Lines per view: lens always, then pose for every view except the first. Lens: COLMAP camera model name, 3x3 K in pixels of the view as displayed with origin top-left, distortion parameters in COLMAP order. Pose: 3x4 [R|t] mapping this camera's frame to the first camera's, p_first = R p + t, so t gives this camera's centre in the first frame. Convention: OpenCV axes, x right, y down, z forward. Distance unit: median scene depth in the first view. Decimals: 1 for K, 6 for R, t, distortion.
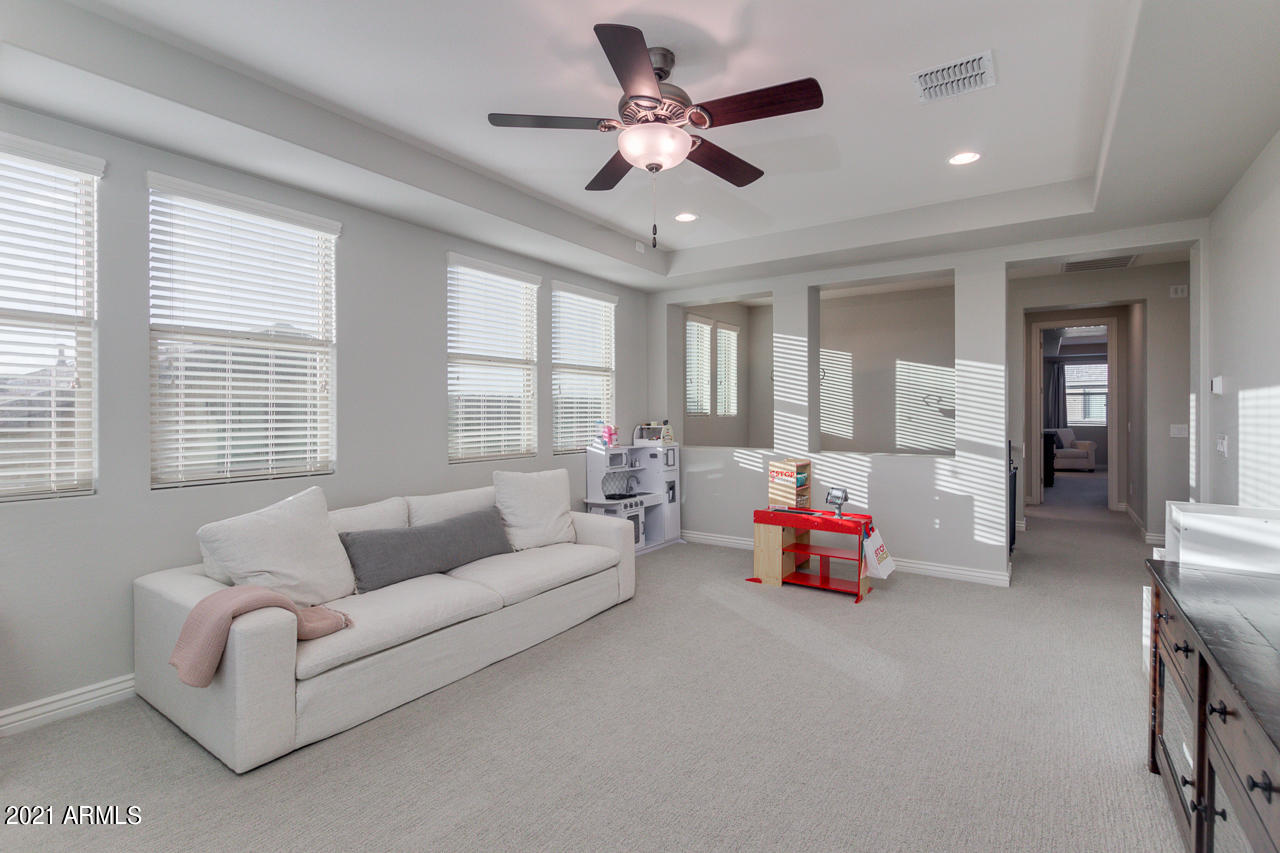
lens RADIAL K [[602.6, 0, 631.2], [0, 602.6, 418.1], [0, 0, 1]] dist [-0.004754, -0.000192]
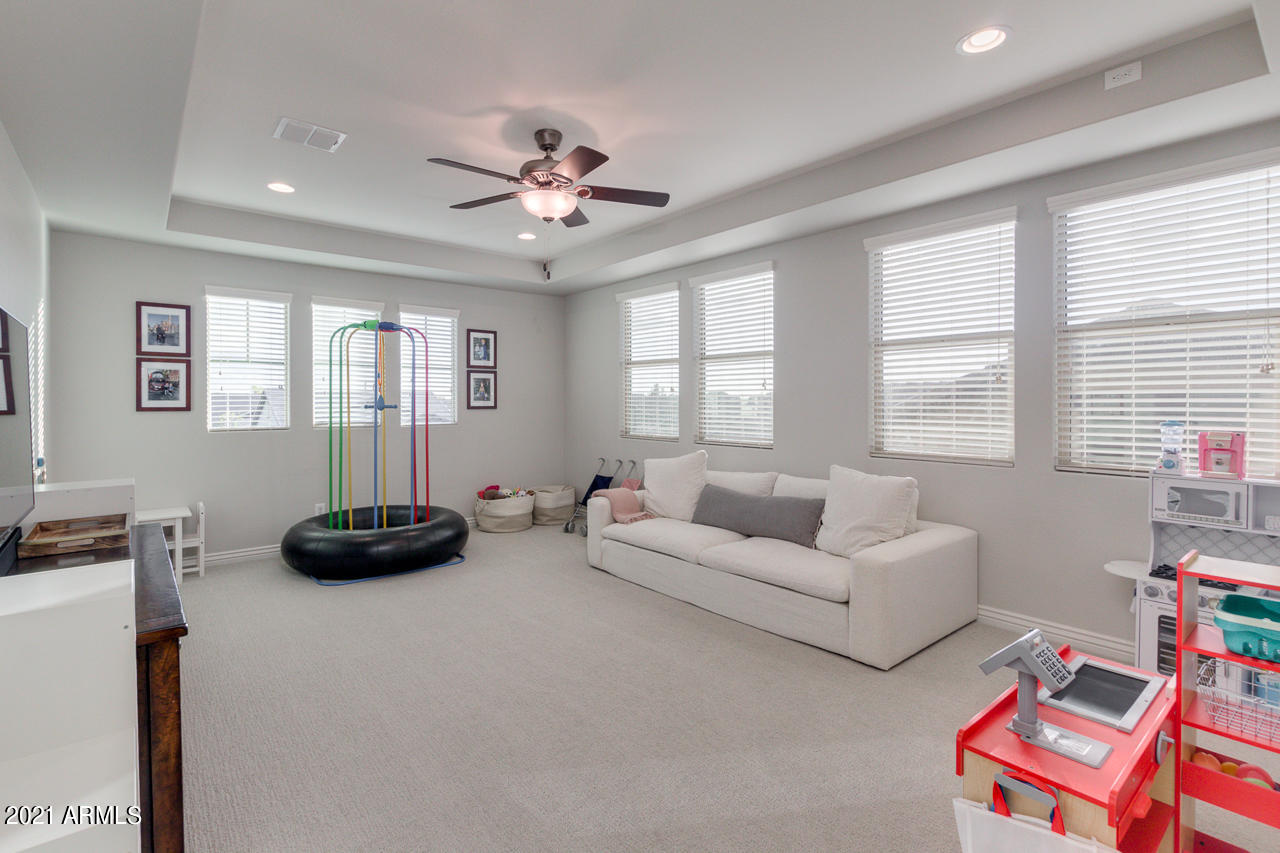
lens RADIAL K [[602.6, 0, 629.8], [0, 602.6, 415.8], [0, 0, 1]] dist [-0.004754, -0.000192]
pose [[-0.269437, 0.009149, -0.962975, 0.613833], [-0.017292, 0.999748, 0.014337, 0.003139], [0.962863, 0.020514, -0.269210, 0.736194]]
